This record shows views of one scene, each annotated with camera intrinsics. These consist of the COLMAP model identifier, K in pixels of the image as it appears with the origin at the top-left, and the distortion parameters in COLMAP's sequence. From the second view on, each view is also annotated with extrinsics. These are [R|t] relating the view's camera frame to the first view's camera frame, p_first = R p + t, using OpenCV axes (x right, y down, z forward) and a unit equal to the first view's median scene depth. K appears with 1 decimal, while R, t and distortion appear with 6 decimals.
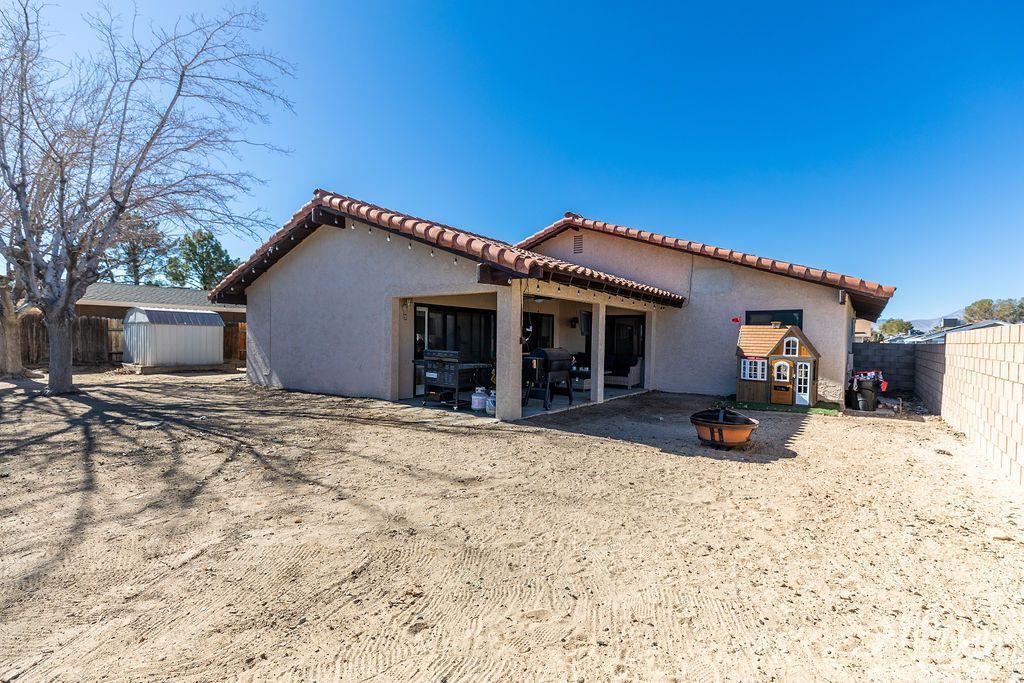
lens RADIAL K [[460.0, 0, 512.6], [0, 460.0, 341.6], [0, 0, 1]] dist [0.002367, -0.000103]
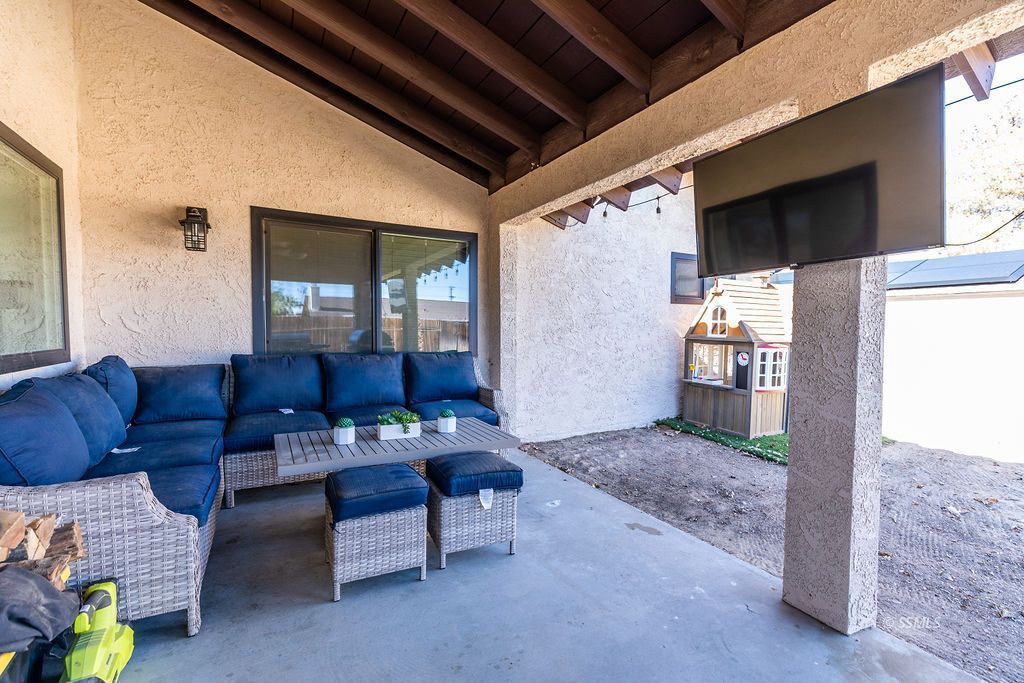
lens RADIAL K [[460.0, 0, 512.3], [0, 460.0, 342.0], [0, 0, 1]] dist [0.002367, -0.000103]
pose [[0.419044, -0.042181, 0.906986, -0.028631], [0.007767, 0.999050, 0.042874, 0.009002], [-0.907933, -0.010922, 0.418974, 0.976486]]
